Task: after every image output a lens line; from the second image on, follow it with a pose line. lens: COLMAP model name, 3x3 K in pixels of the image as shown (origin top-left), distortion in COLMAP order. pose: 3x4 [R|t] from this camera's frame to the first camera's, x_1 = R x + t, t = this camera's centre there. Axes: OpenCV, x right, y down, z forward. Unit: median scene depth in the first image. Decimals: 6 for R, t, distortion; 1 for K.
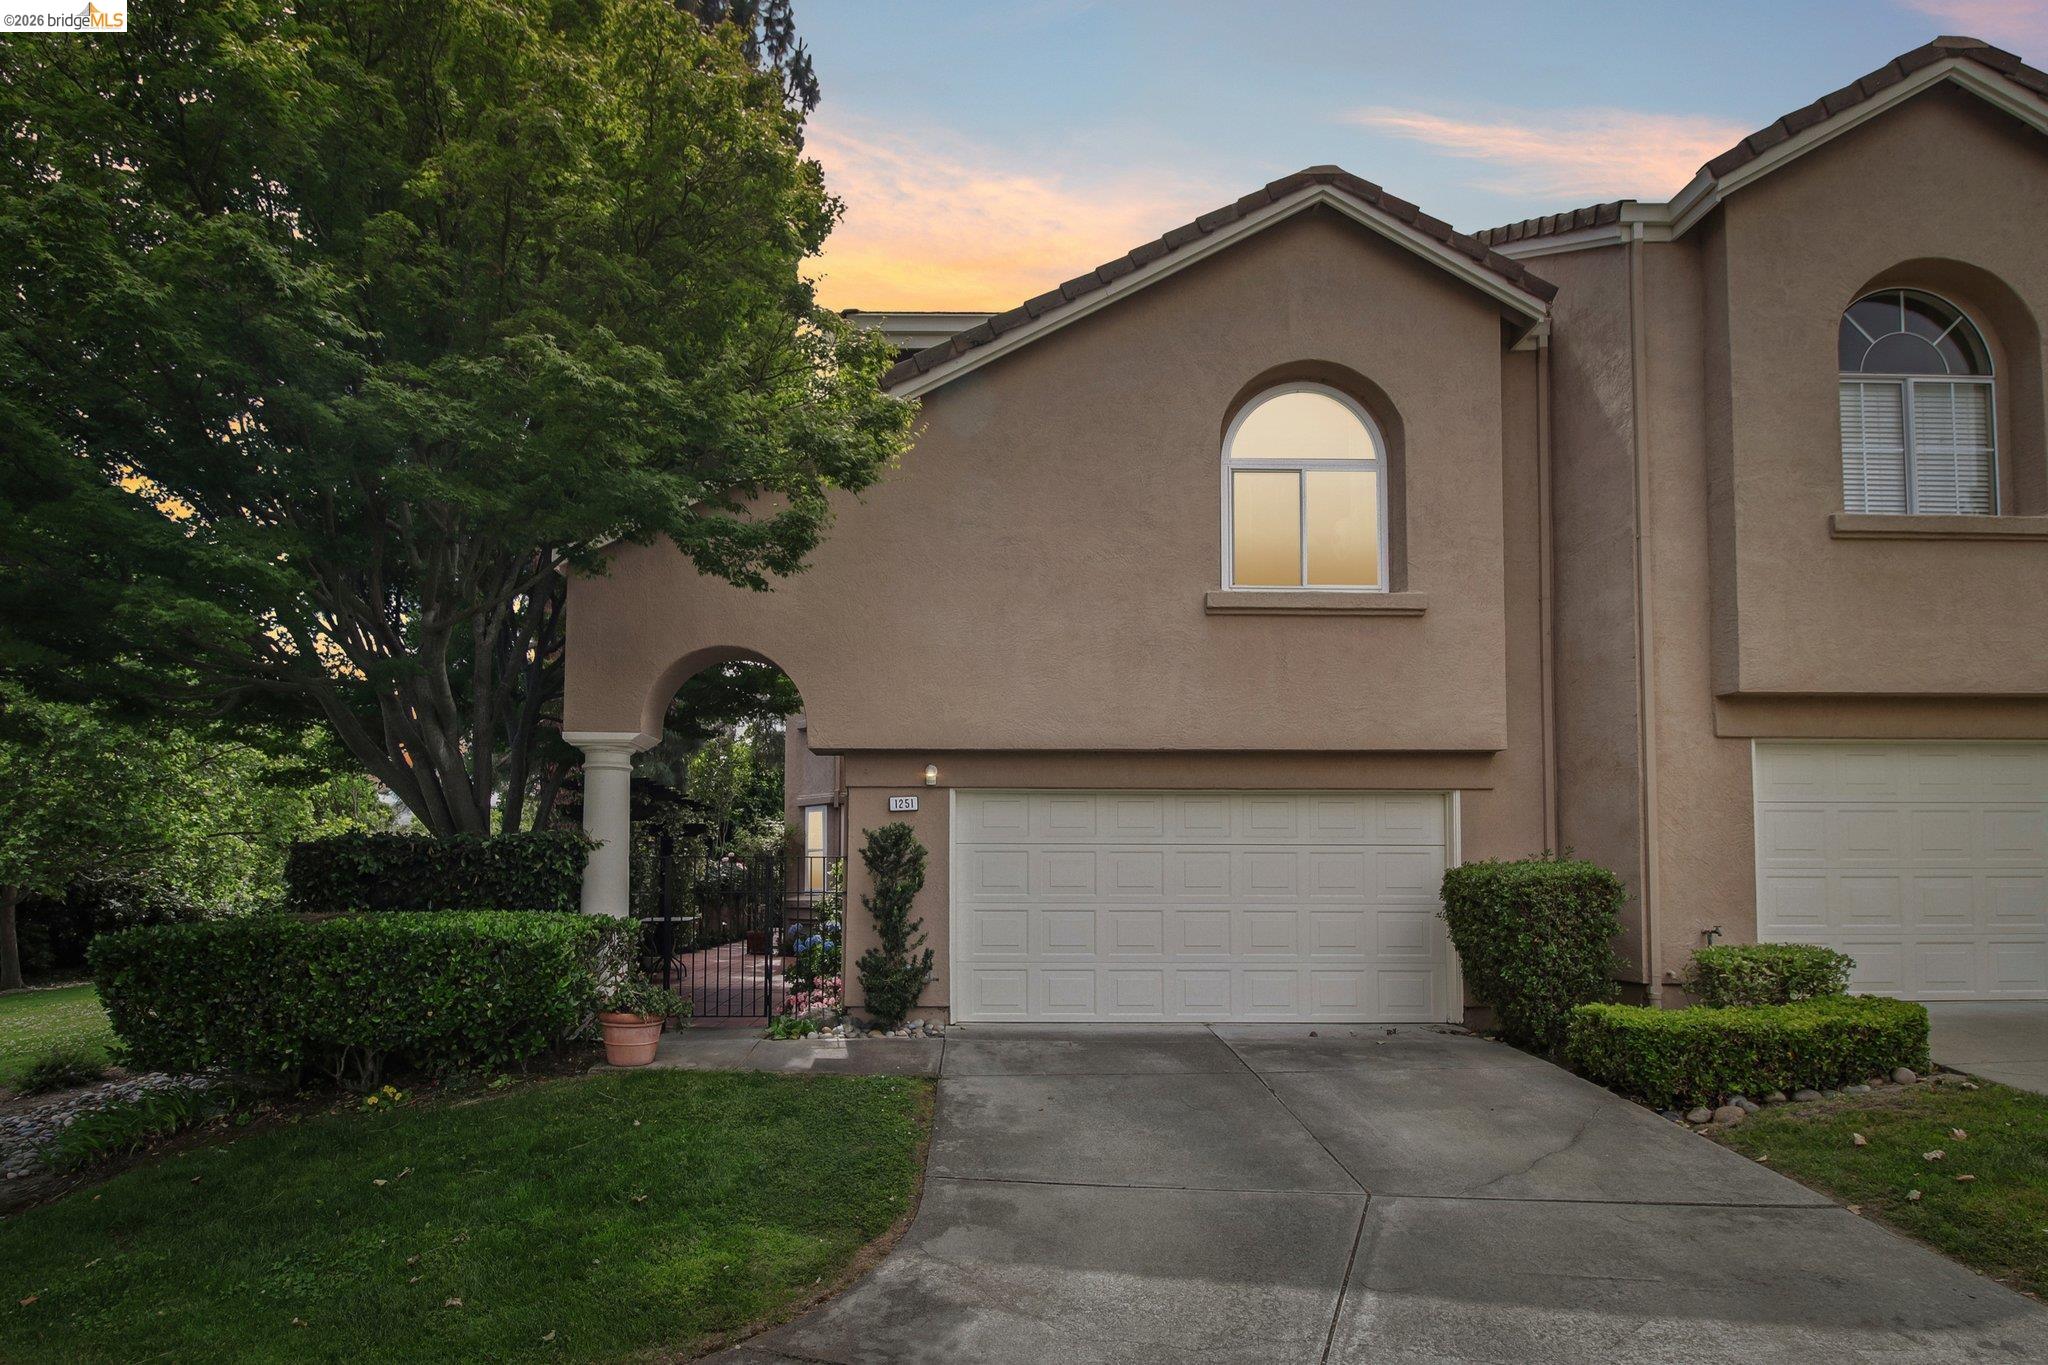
lens RADIAL K [[1034.1, 0, 931.4], [0, 1034.1, 755.7], [0, 0, 1]] dist [-0.001295, -0.005602]
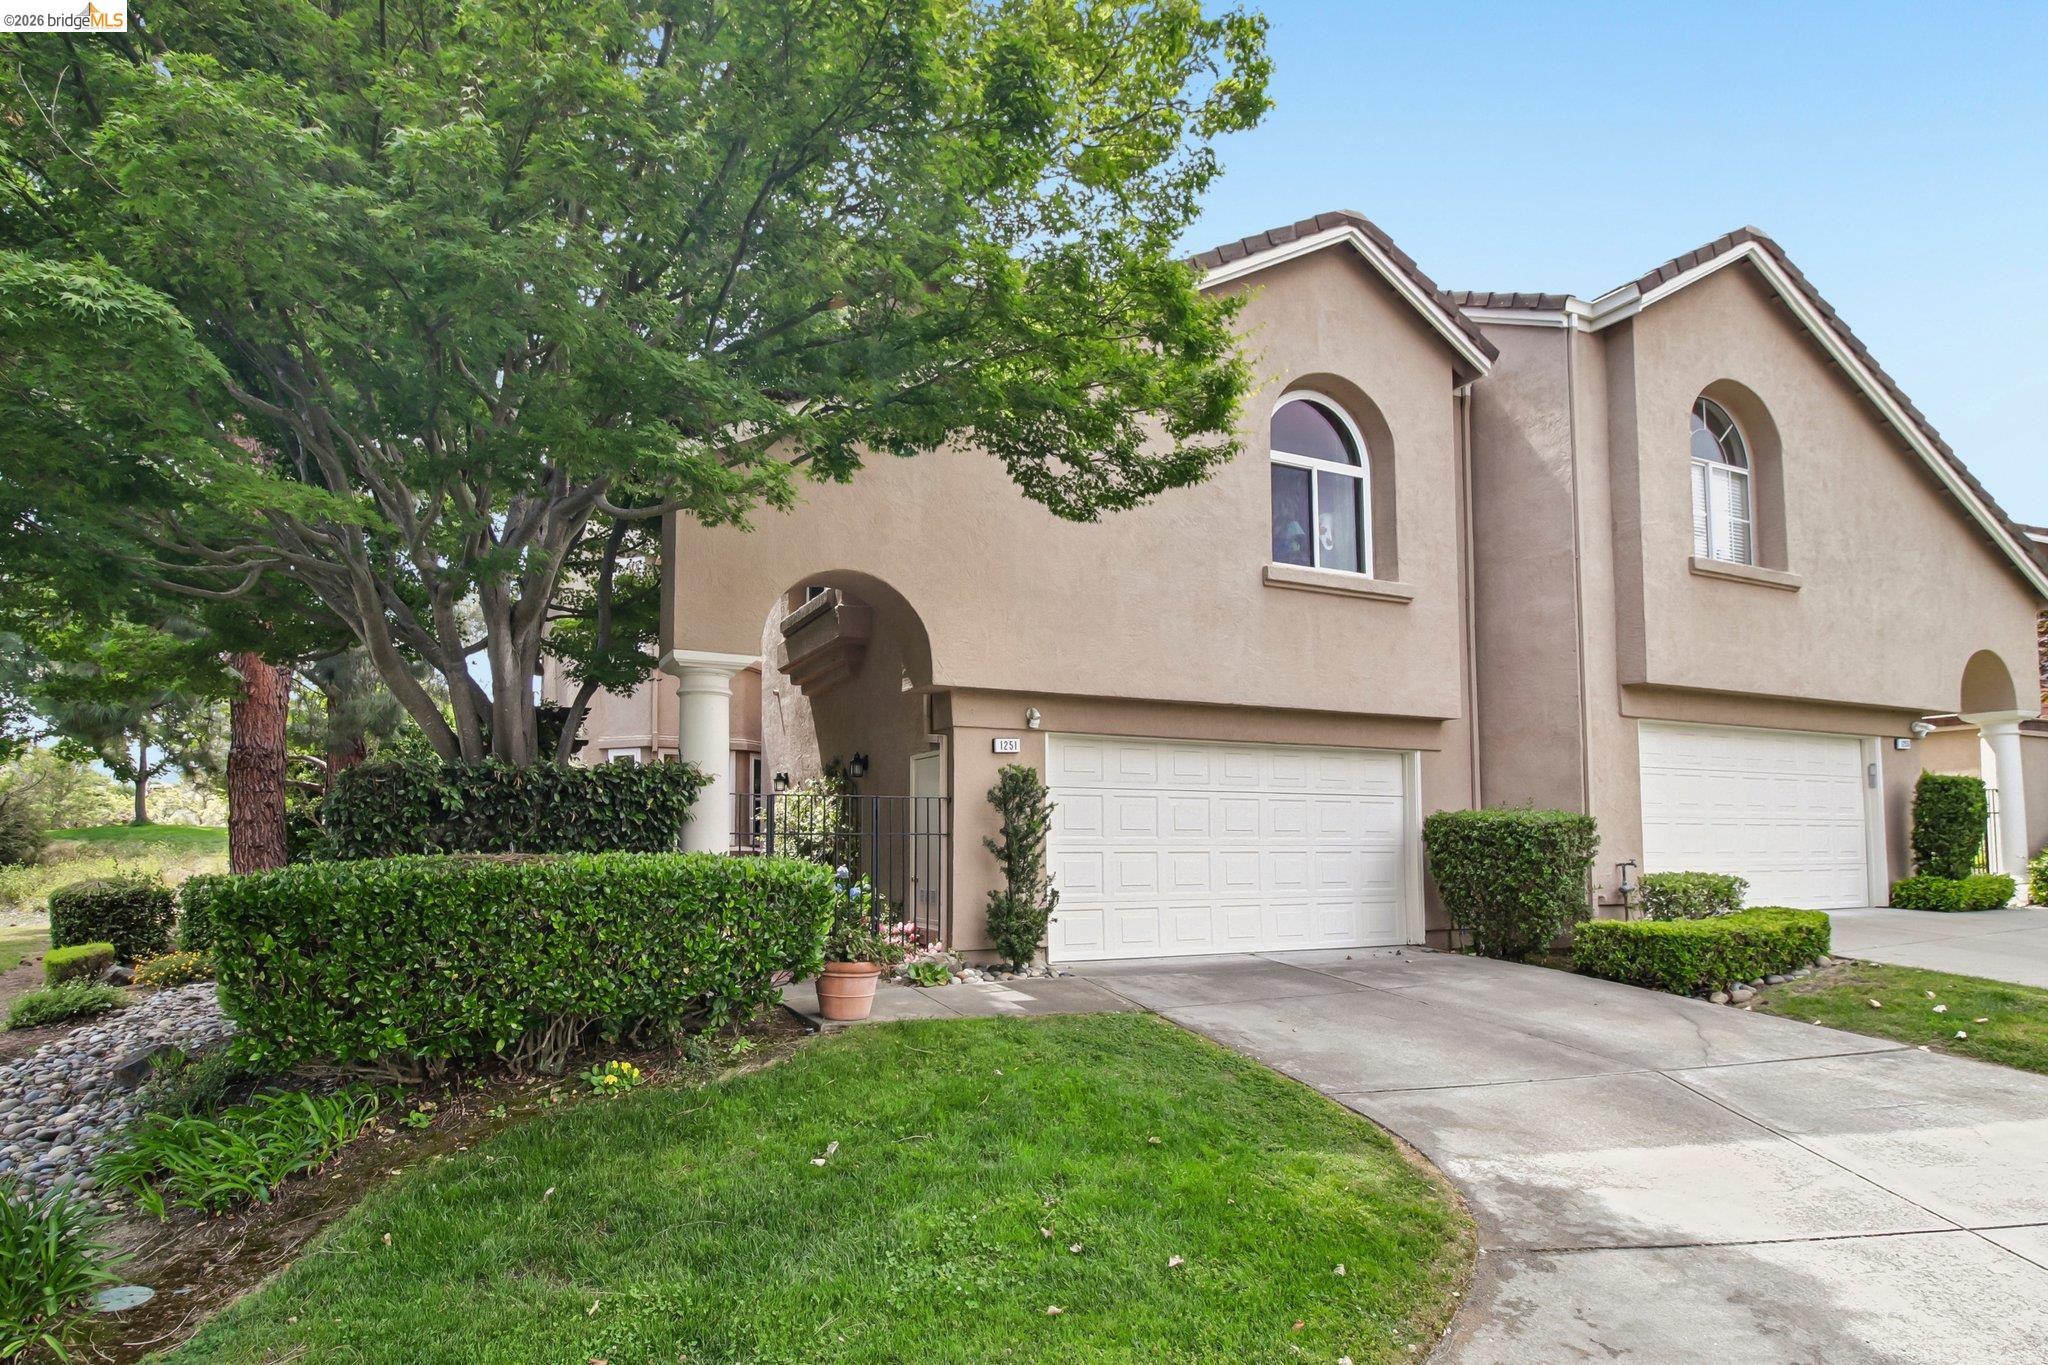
lens RADIAL K [[1034.1, 0, 927.0], [0, 1034.1, 703.2], [0, 0, 1]] dist [-0.001295, -0.005602]
pose [[0.923170, 0.051420, 0.380937, -0.541390], [-0.047912, 0.998677, -0.018694, 0.031637], [-0.381394, -0.000994, 0.924412, 0.120723]]
